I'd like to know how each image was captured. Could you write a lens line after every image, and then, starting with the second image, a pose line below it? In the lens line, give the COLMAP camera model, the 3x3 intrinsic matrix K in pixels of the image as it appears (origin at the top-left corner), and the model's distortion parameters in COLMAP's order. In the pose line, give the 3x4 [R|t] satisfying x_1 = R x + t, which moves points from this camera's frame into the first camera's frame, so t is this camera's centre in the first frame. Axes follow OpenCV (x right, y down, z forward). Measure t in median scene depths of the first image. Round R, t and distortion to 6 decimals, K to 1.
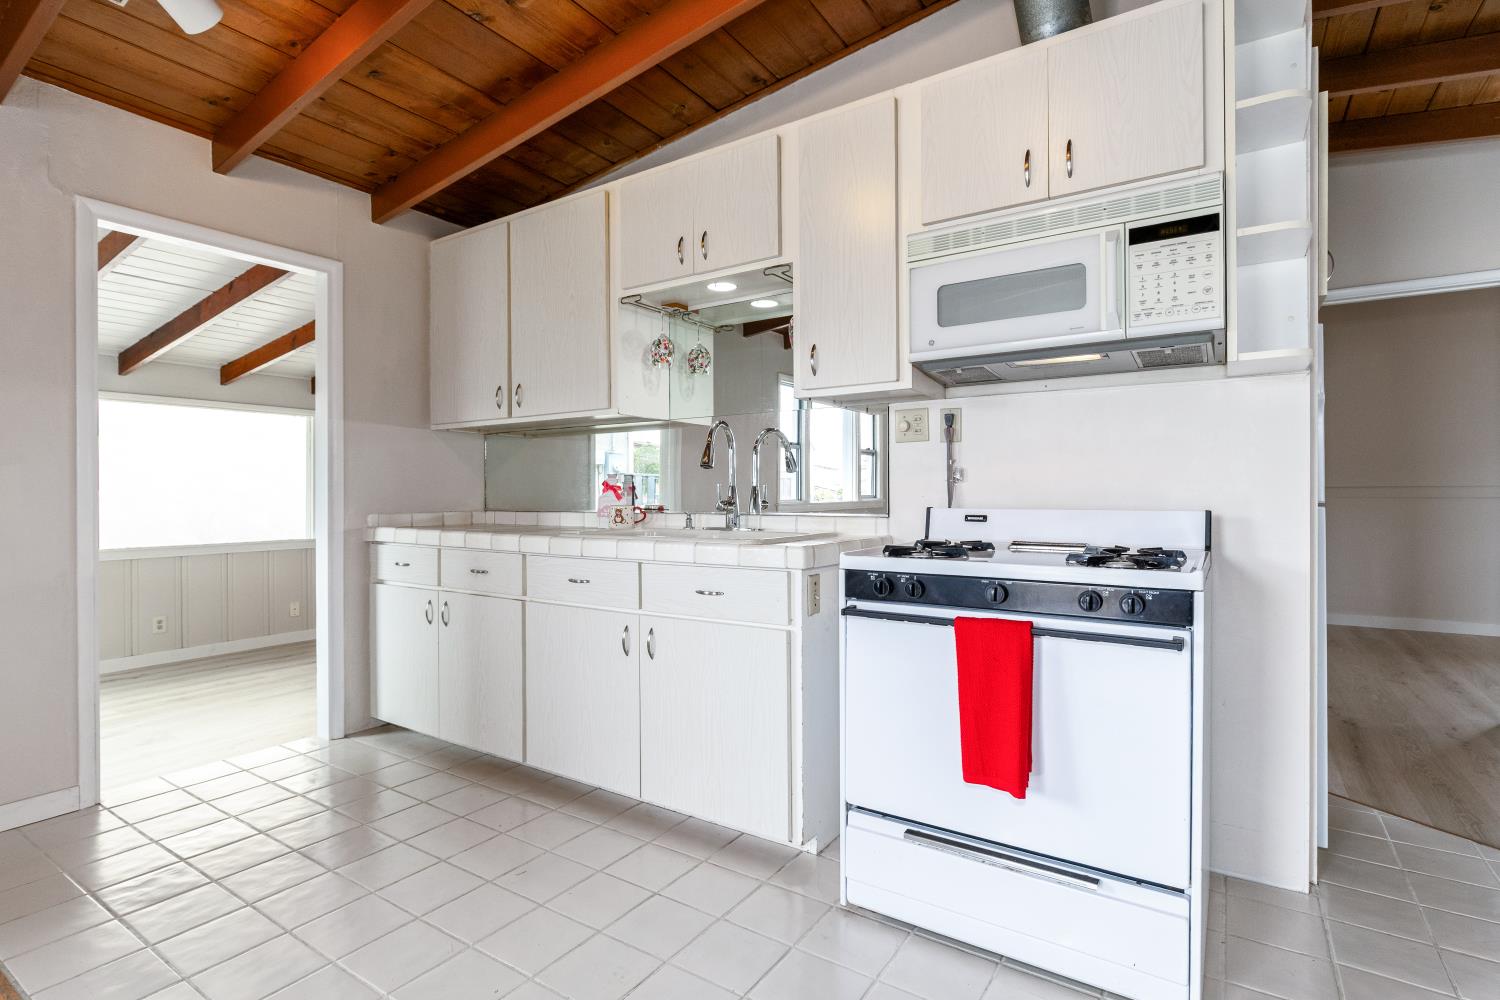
lens RADIAL K [[693.3, 0, 838.8], [0, 693.3, 495.4], [0, 0, 1]] dist [-0.000965, -0.000136]
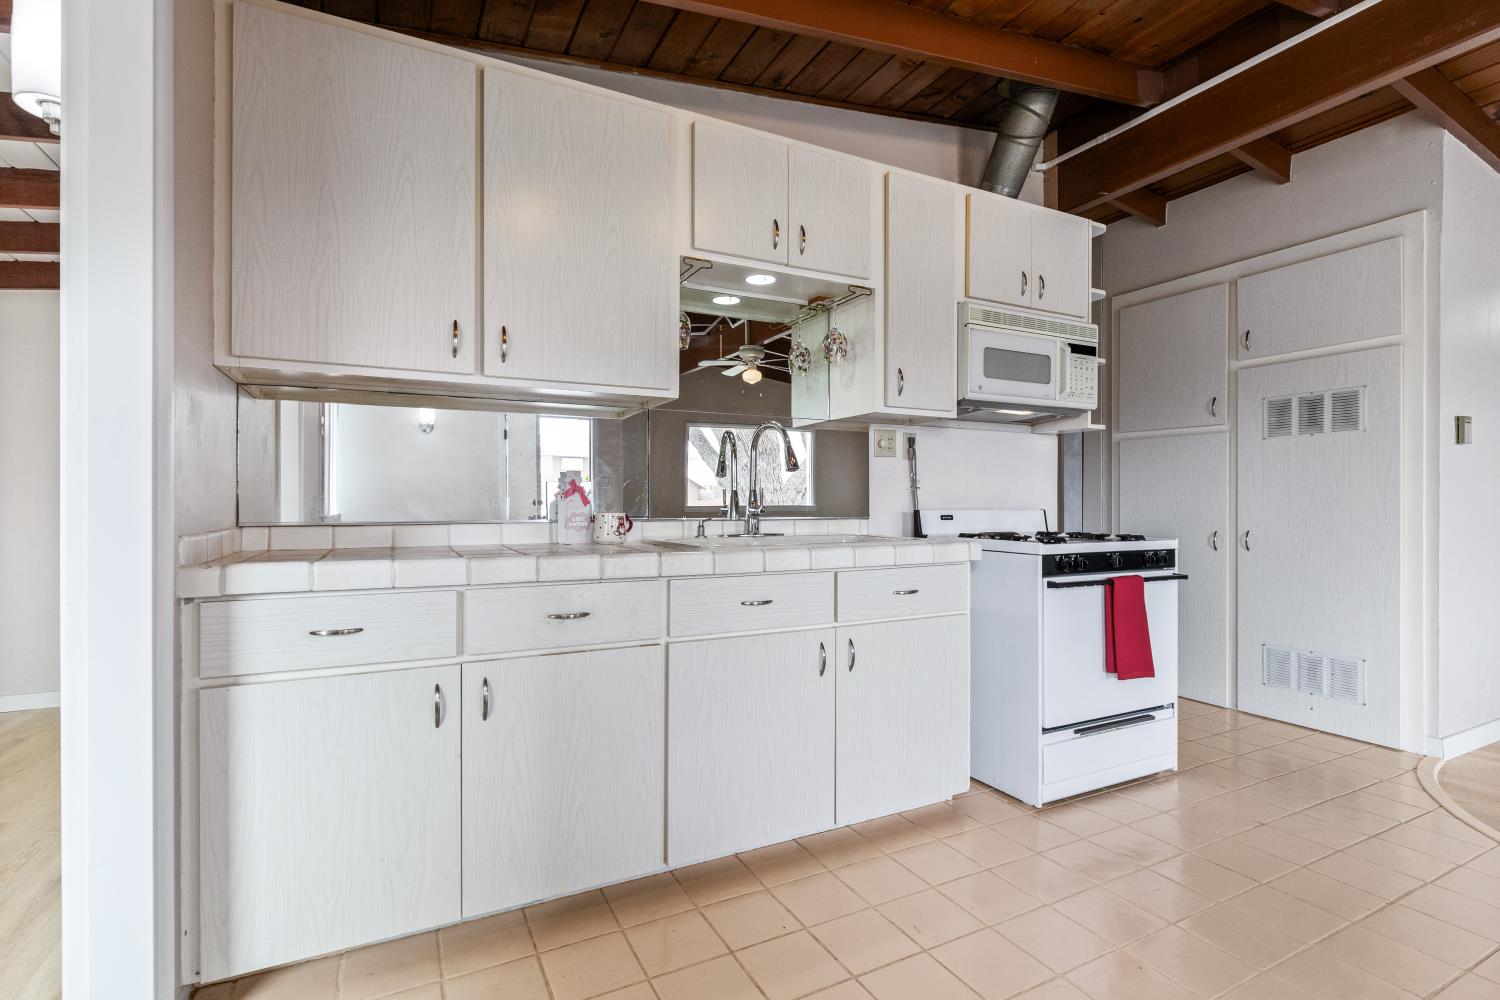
lens RADIAL K [[662.8, 0, 708.3], [0, 662.8, 503.4], [0, 0, 1]] dist [-0.004226, -0.000069]
pose [[0.569068, 0.002398, 0.822287, -1.141118], [-0.000586, 0.999997, -0.002511, 0.008717], [-0.822290, 0.000948, 0.569067, 0.652865]]
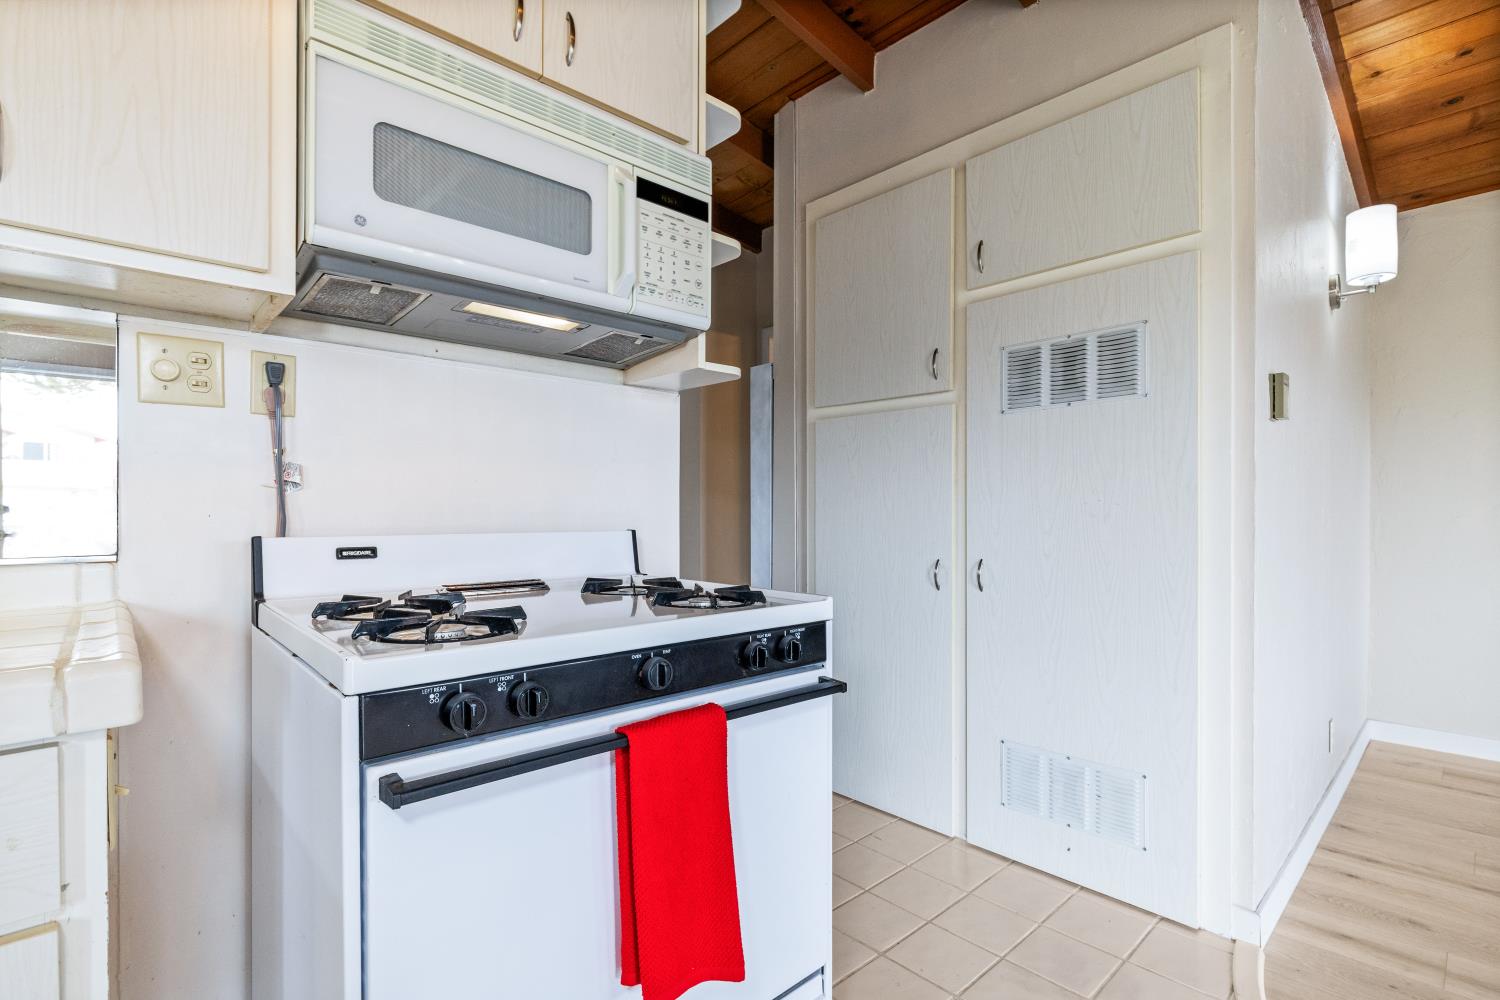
lens RADIAL K [[691.8, 0, 657.2], [0, 691.8, 512.7], [0, 0, 1]] dist [-0.007930, -0.000792]
pose [[0.369003, 0.001331, 0.929427, -0.246638], [0.000939, 0.999998, -0.001805, 0.000873], [-0.929428, 0.001539, 0.369001, 0.559693]]
